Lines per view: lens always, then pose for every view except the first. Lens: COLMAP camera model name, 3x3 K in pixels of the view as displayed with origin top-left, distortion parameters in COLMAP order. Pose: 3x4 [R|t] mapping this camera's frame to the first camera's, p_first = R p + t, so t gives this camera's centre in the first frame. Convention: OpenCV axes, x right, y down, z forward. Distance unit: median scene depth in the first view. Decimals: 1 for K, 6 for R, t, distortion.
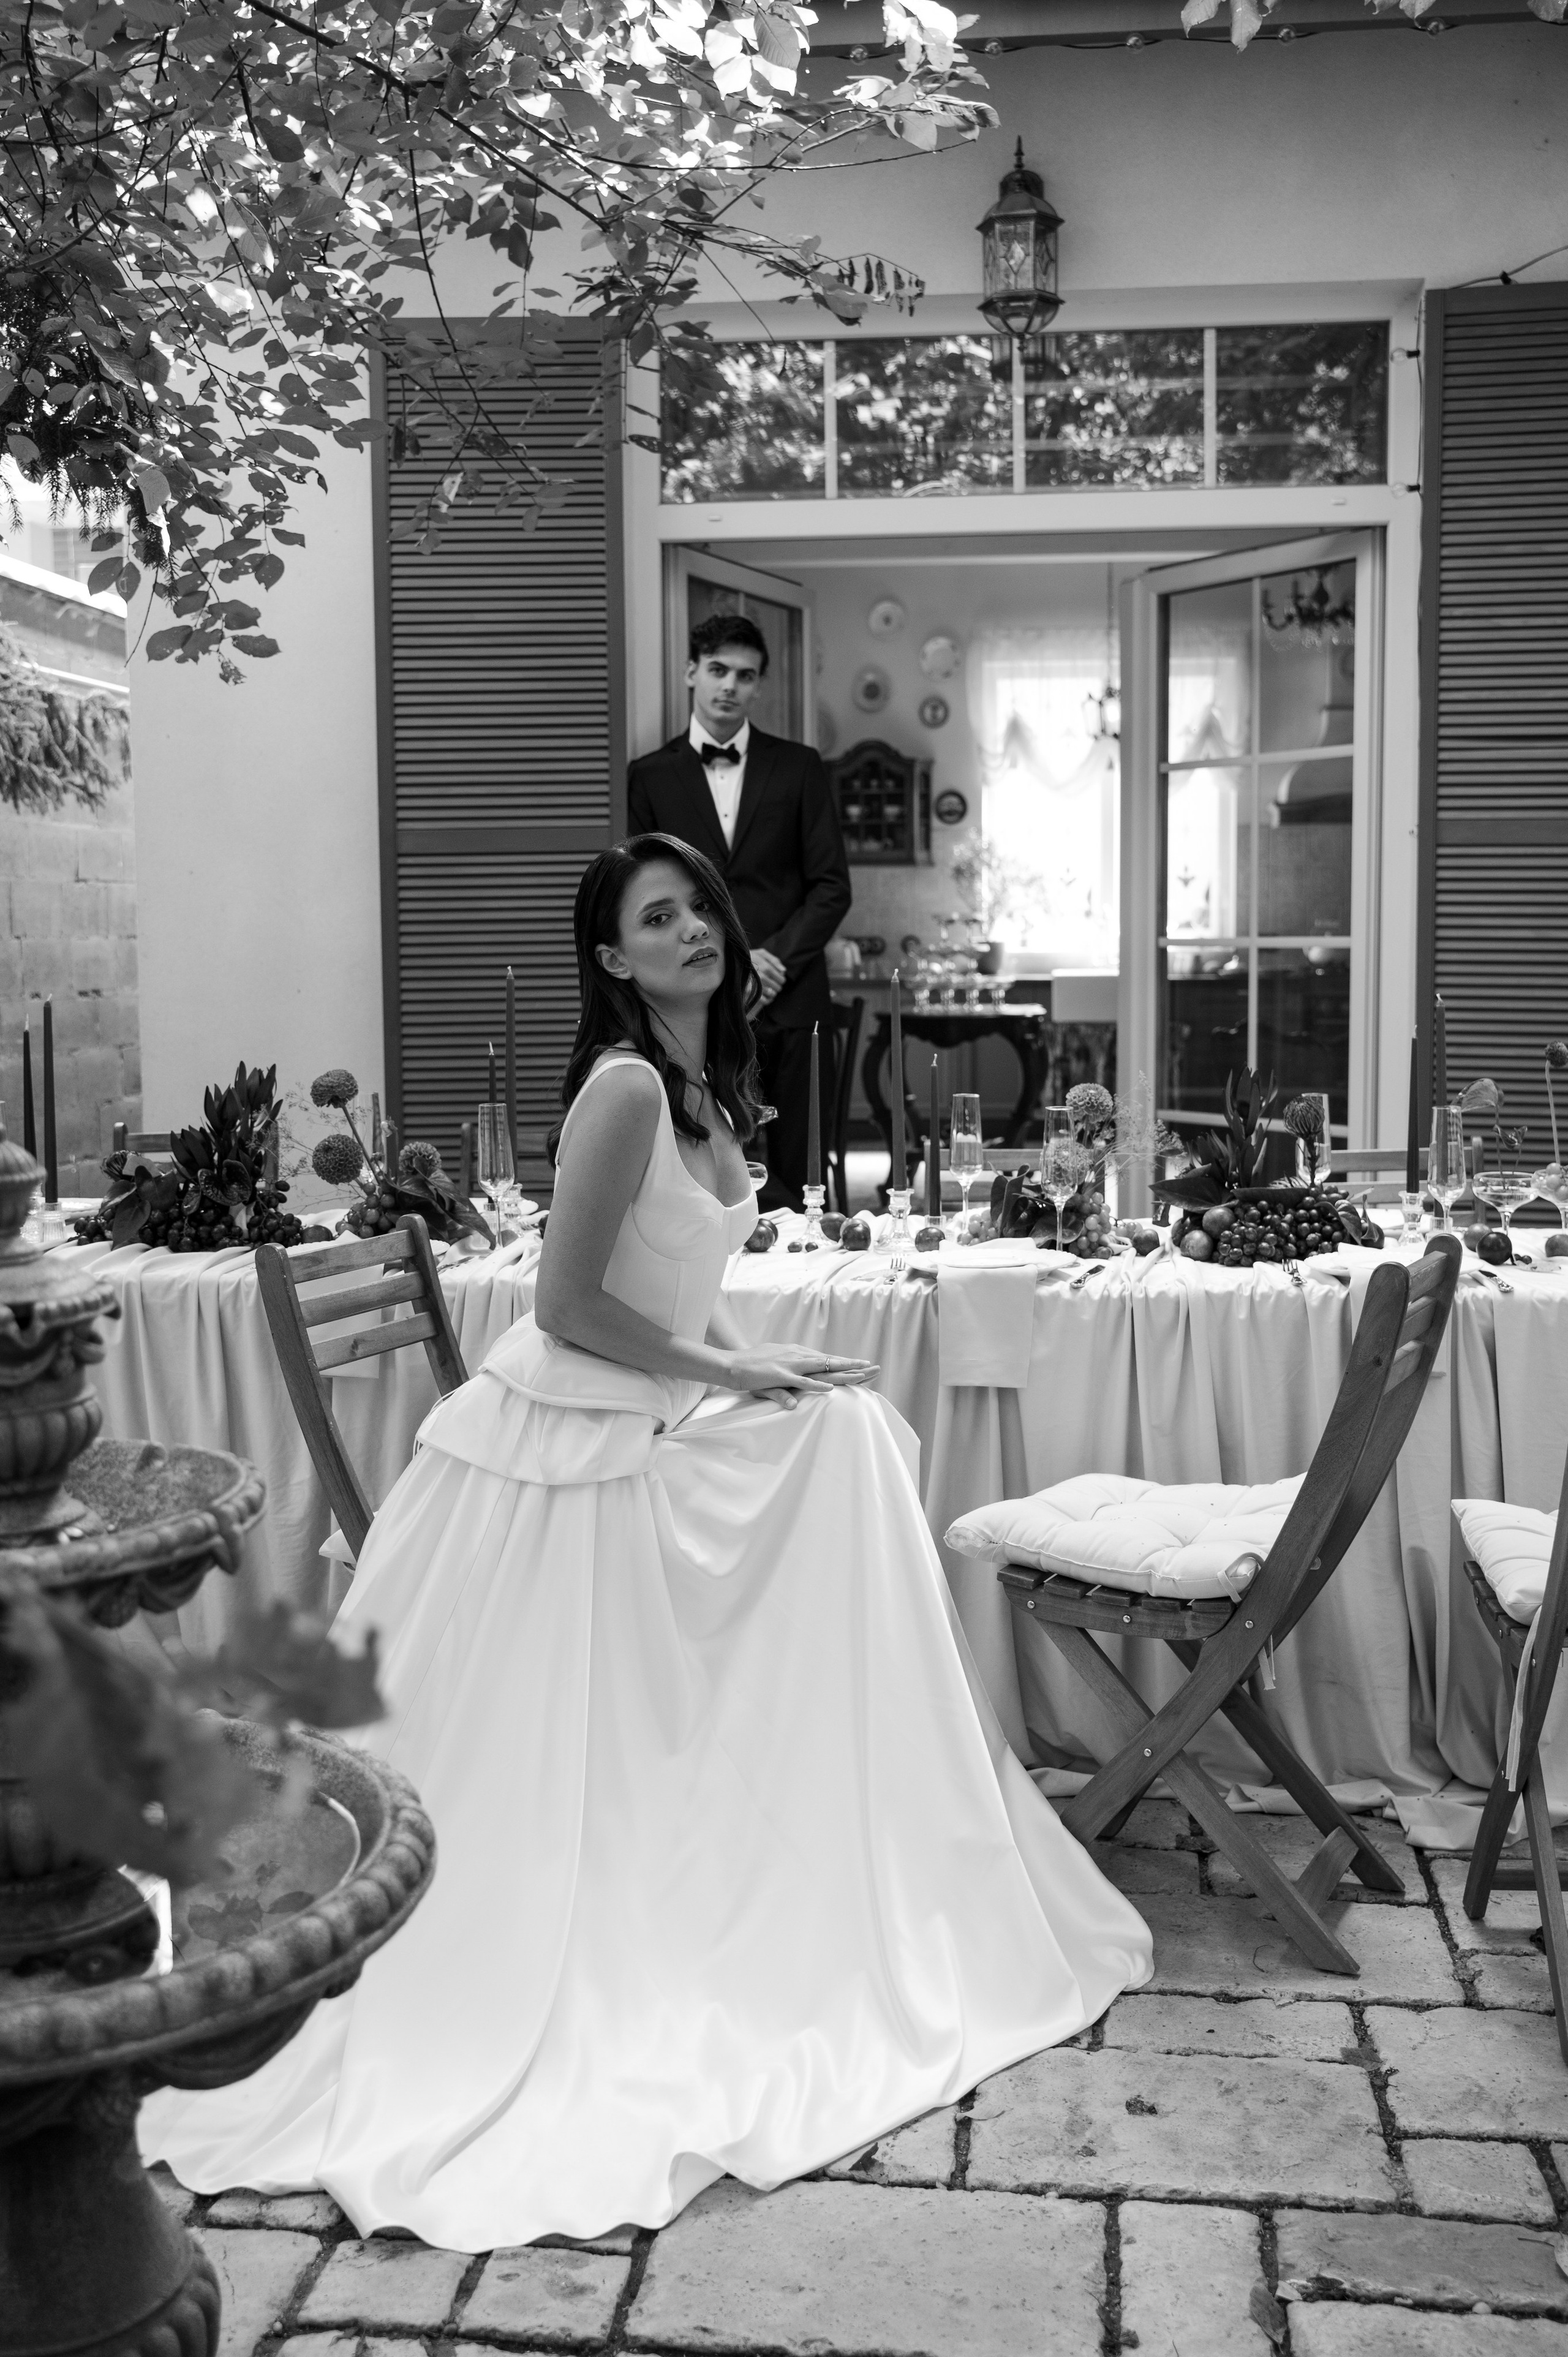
lens RADIAL K [[2388.5, 0, 785.3], [0, 2388.5, 1180.0], [0, 0, 1]] dist [-0.020912, 0.000000]
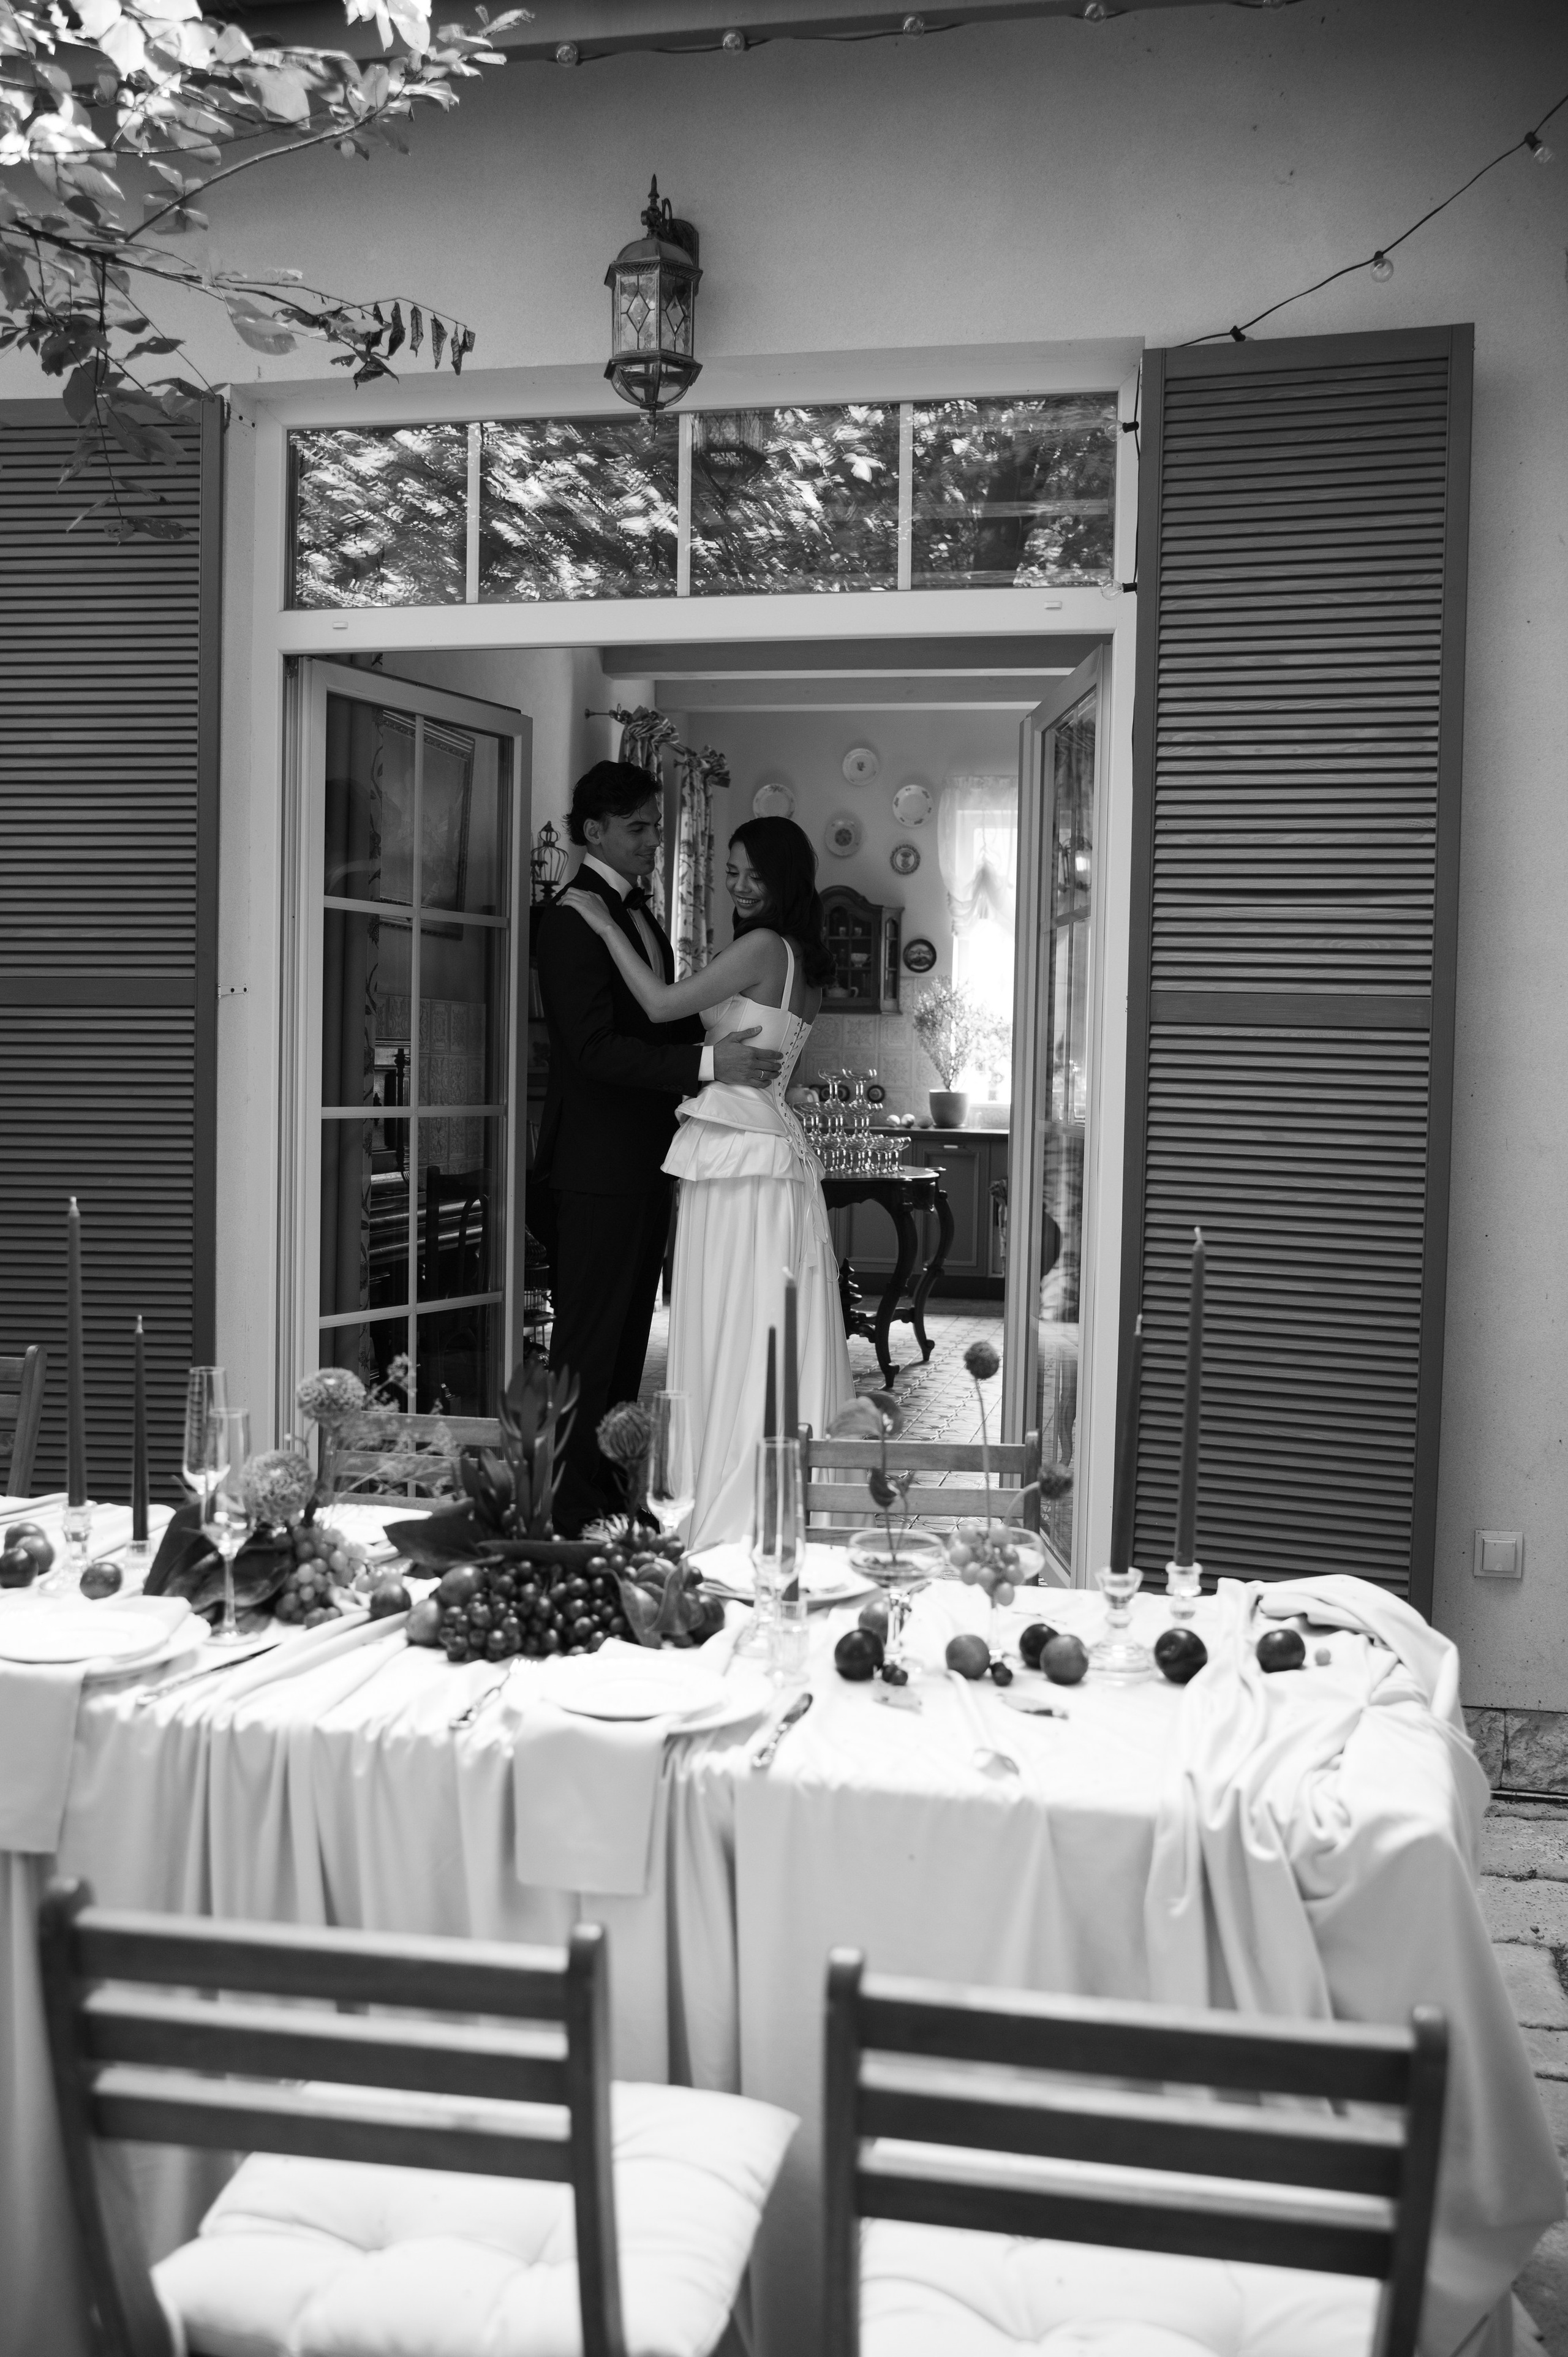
lens RADIAL K [[2123.6, 0, 782.3], [0, 2123.6, 1175.4], [0, 0, 1]] dist [-0.072384, 0.023574]
pose [[0.993811, 0.032285, -0.106285, 0.228338], [-0.037192, 0.998316, -0.044517, -0.052605], [0.104669, 0.048195, 0.993339, 0.278535]]
